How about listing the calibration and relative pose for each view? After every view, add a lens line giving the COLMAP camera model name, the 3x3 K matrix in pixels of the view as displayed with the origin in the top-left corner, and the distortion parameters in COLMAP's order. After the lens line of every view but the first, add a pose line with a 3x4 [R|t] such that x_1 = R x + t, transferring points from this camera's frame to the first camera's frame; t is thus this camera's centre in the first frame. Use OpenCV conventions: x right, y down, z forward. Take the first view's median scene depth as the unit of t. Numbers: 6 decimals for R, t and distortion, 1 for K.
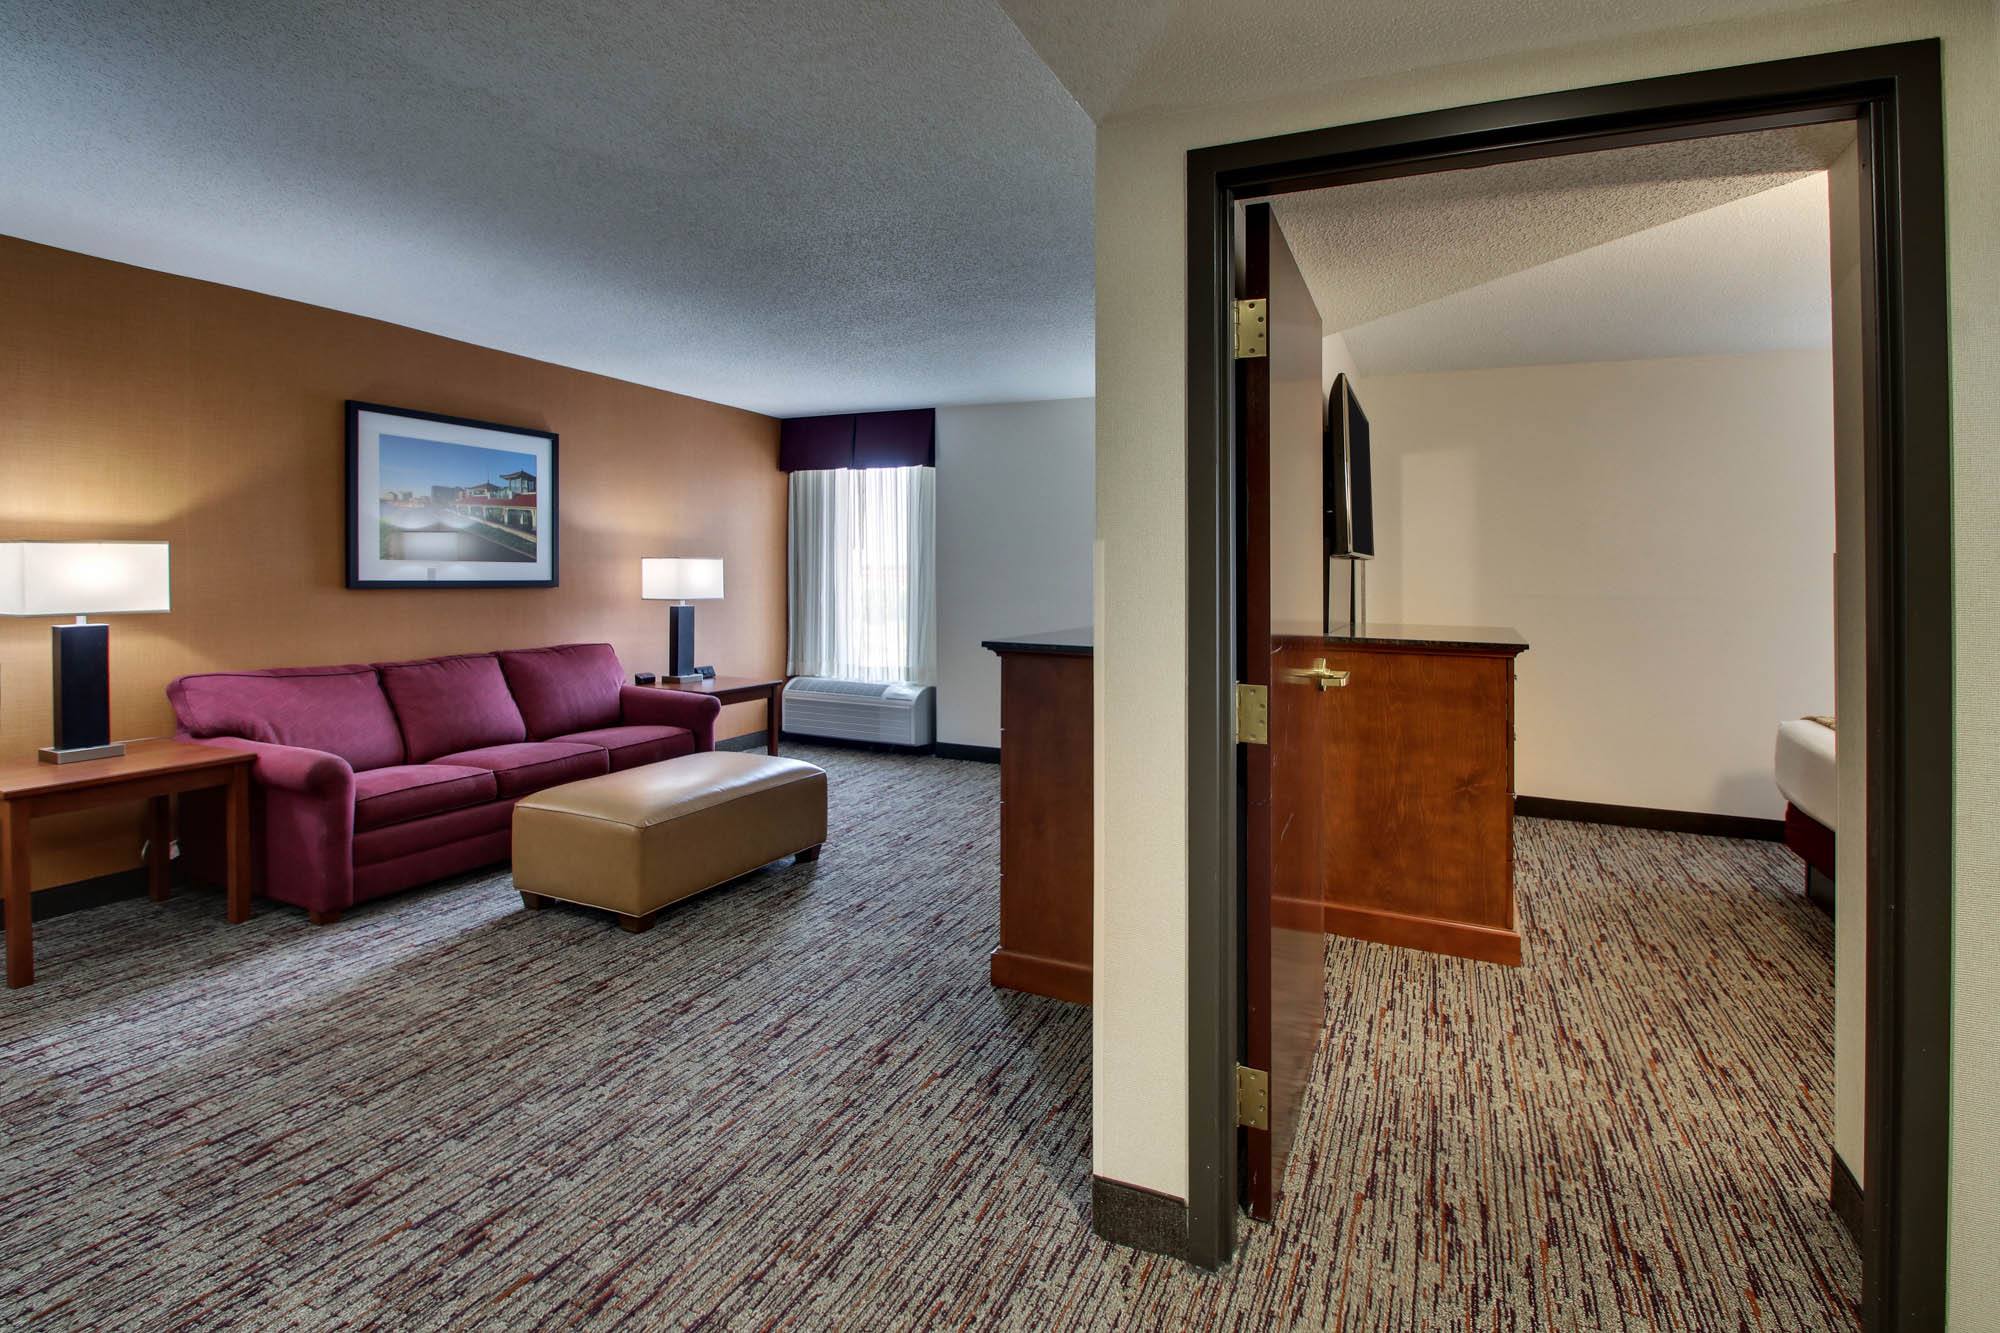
lens RADIAL K [[958.1, 0, 1000.0], [0, 958.1, 666.5], [0, 0, 1]] dist [-0.001322, -0.001375]
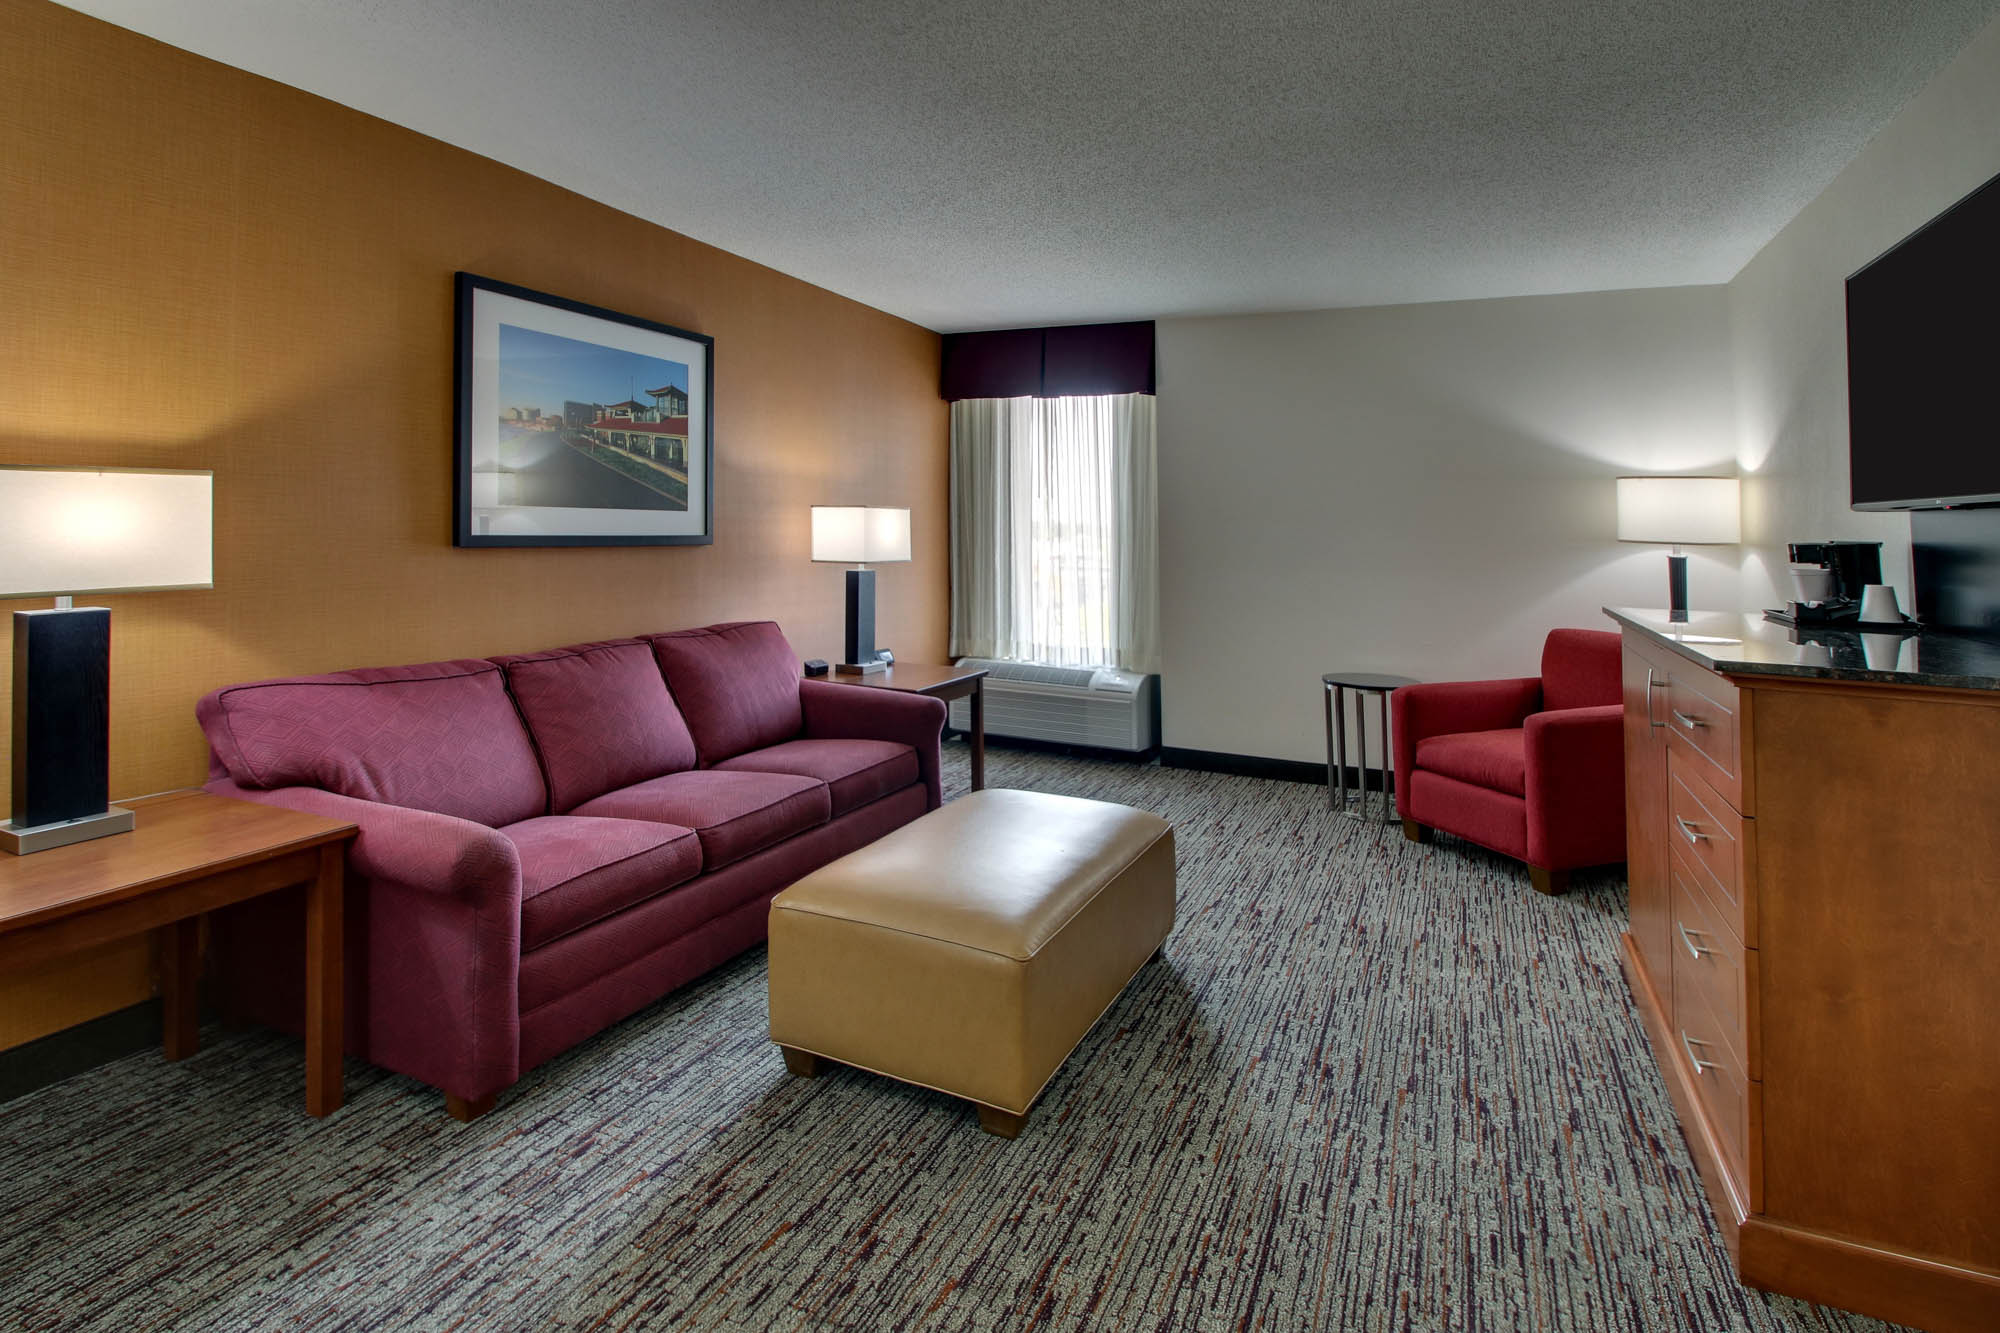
lens RADIAL K [[973.6, 0, 999.9], [0, 973.6, 607.7], [0, 0, 1]] dist [0.000301, 0.000439]
pose [[0.999784, 0.008040, 0.019158, -0.306611], [-0.007781, 0.999877, -0.013588, -0.031712], [-0.019265, 0.013436, 0.999724, 0.301203]]
